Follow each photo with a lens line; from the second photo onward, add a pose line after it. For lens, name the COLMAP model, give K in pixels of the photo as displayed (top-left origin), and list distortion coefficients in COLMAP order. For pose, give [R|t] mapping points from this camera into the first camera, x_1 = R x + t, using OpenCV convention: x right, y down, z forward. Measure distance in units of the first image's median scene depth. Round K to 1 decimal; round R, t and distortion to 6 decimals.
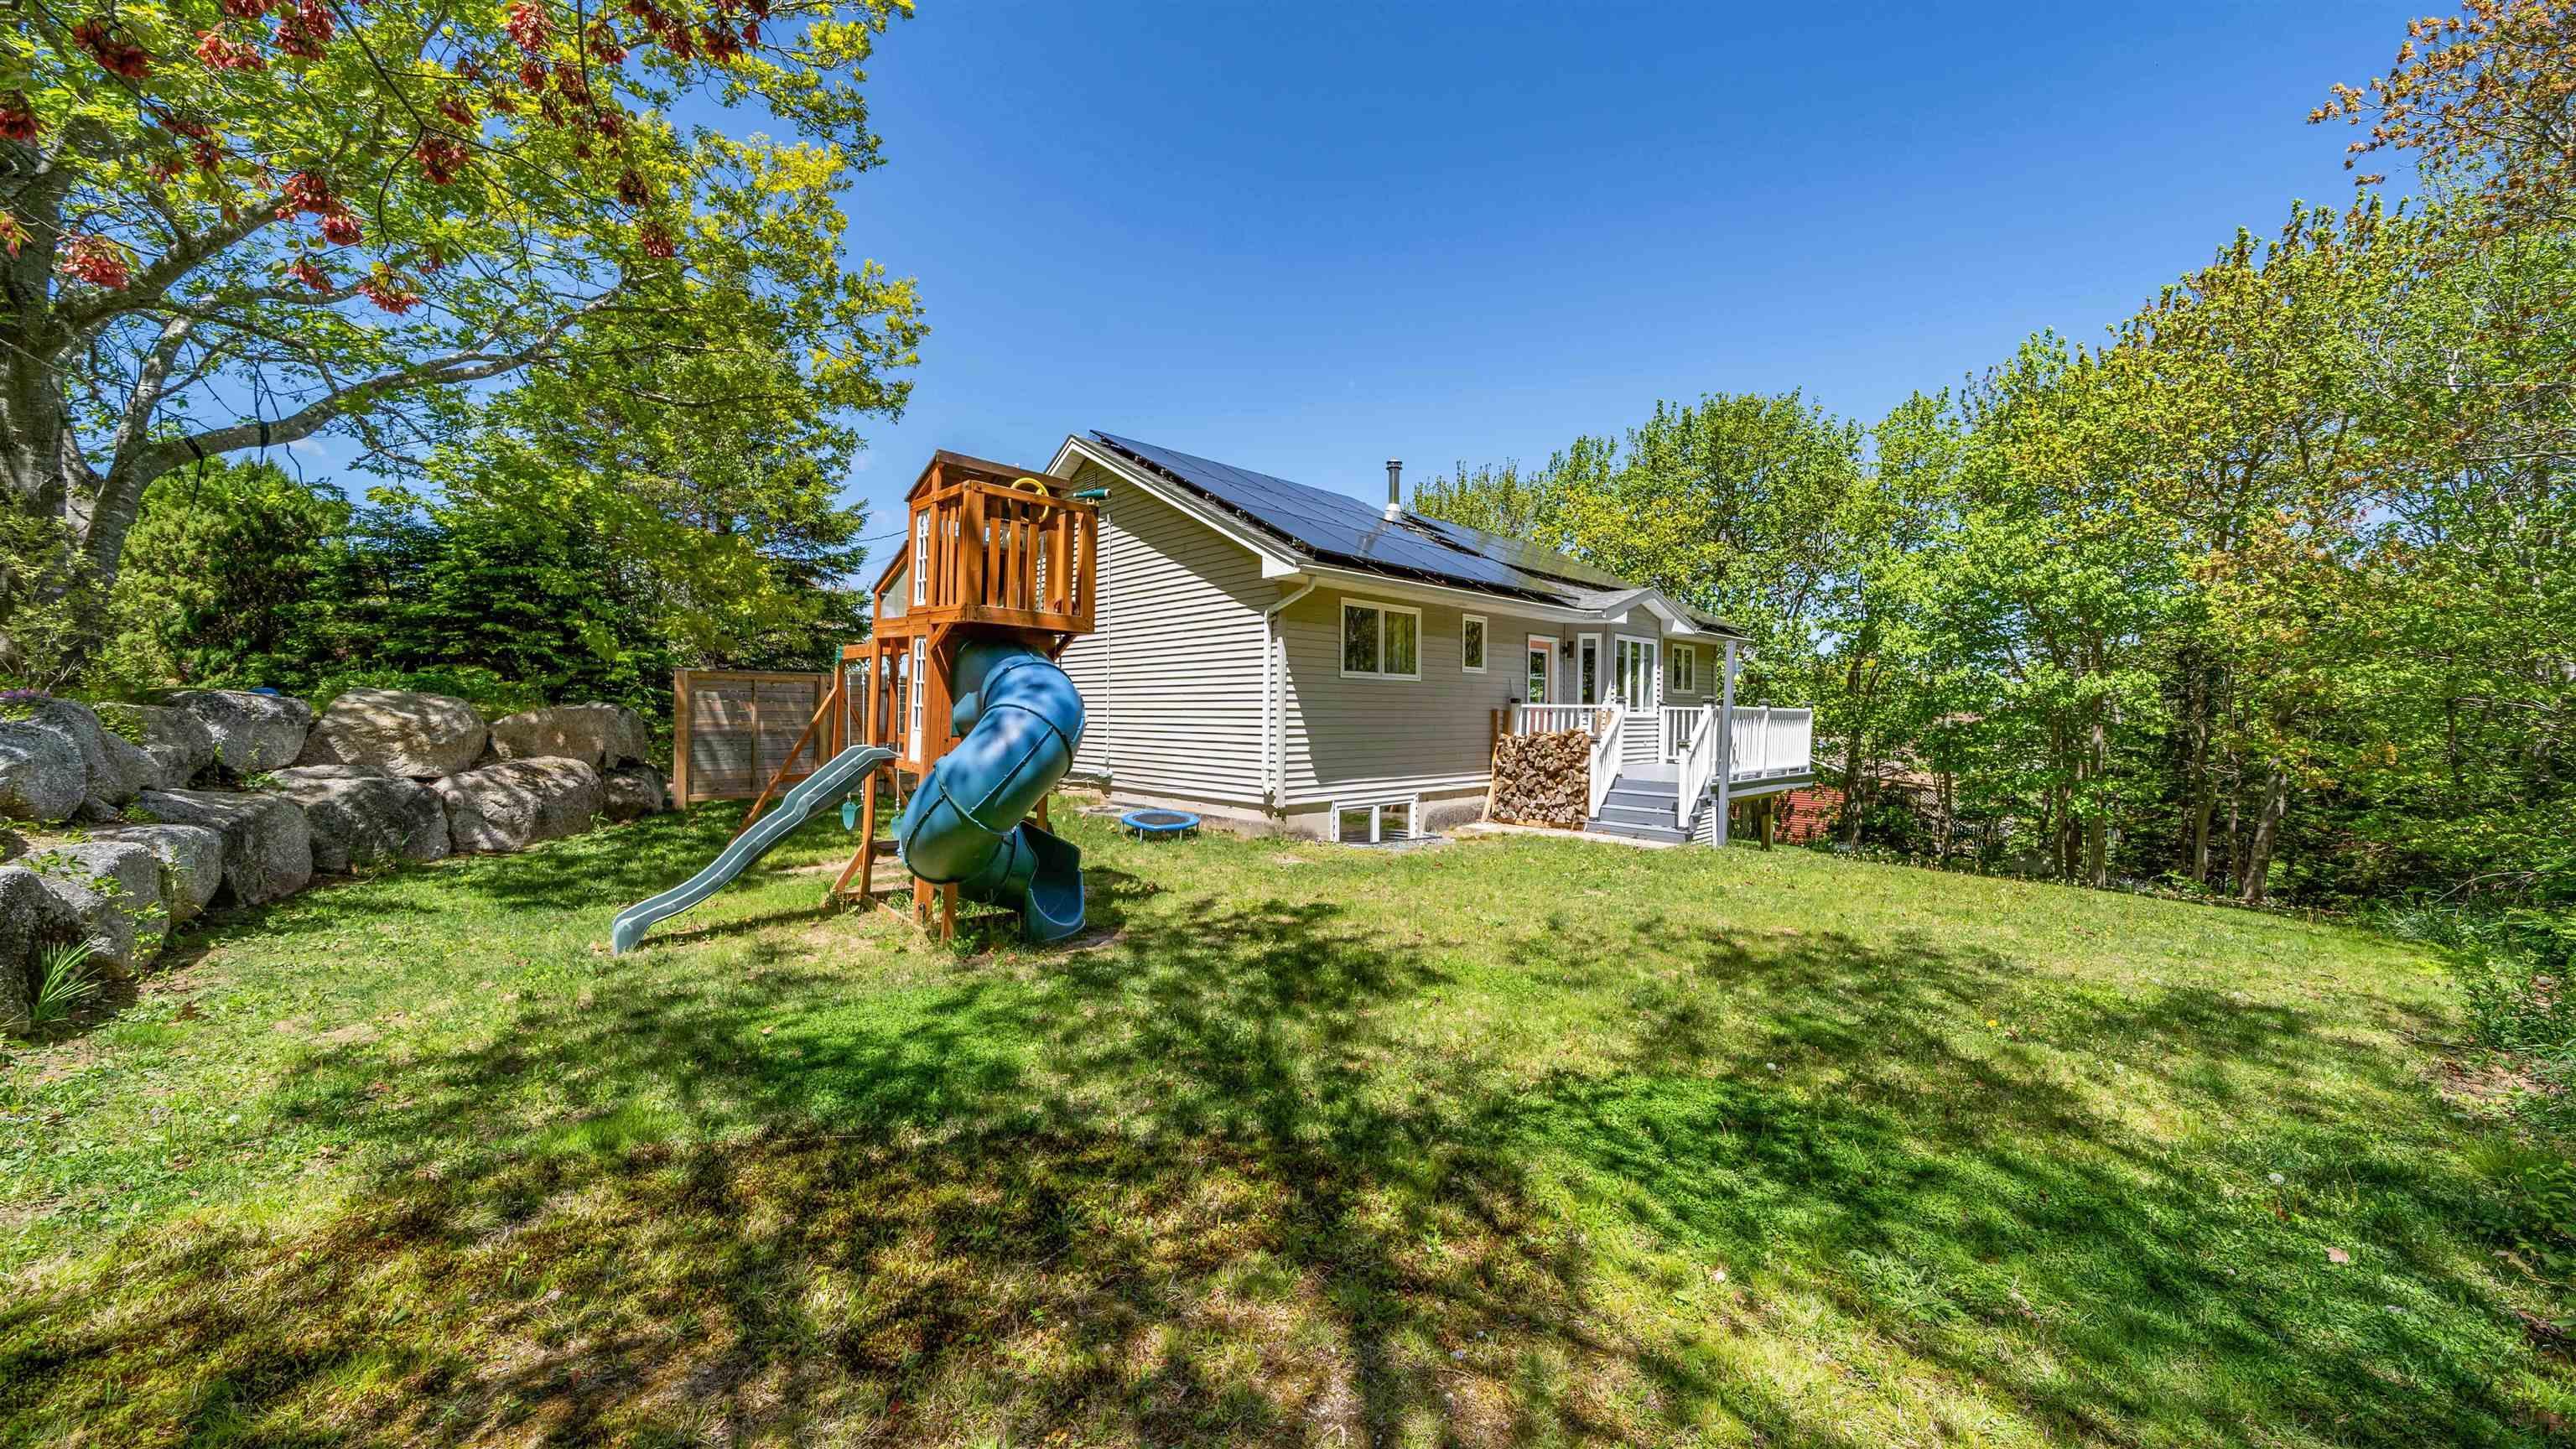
lens RADIAL K [[893.1, 0, 1280.5], [0, 893.1, 724.0], [0, 0, 1]] dist [0.001845, -0.000005]
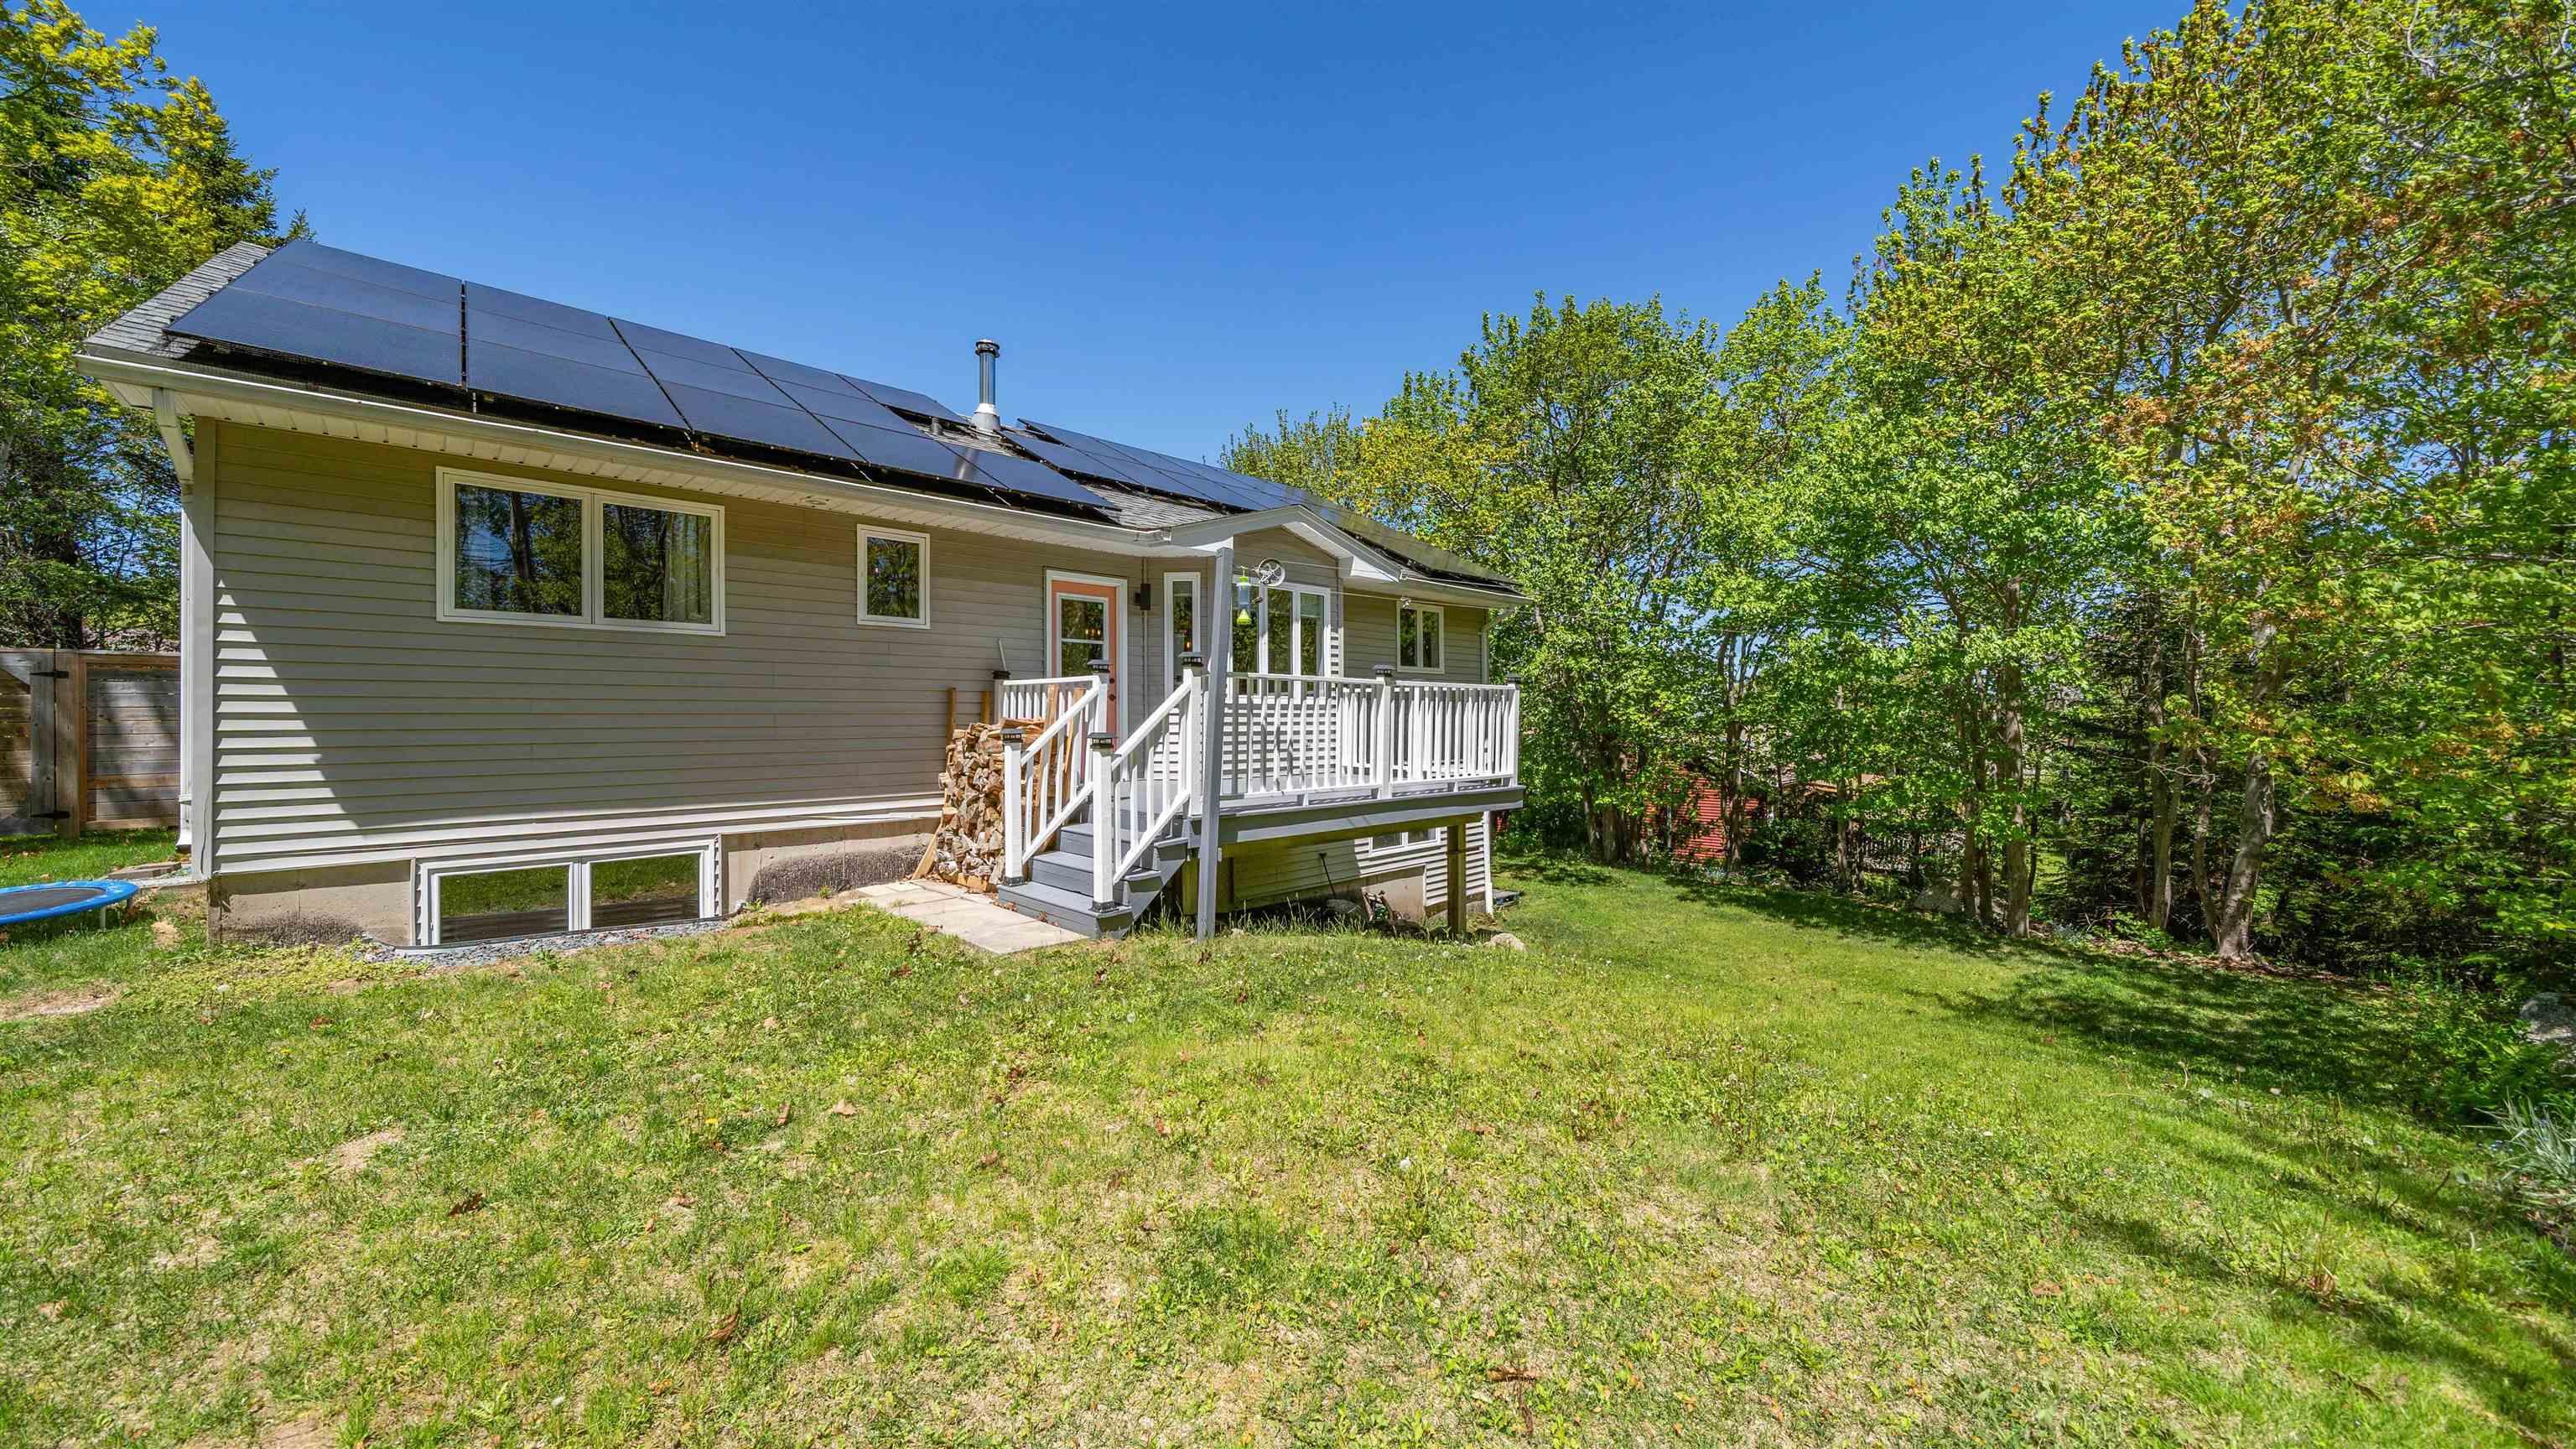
lens RADIAL K [[893.1, 0, 1295.3], [0, 893.1, 722.6], [0, 0, 1]] dist [0.001845, -0.000005]
pose [[0.999902, -0.013776, 0.002390, 0.428701], [0.013803, 0.999837, -0.011612, 0.015026], [-0.002229, 0.011643, 0.999930, 0.364202]]
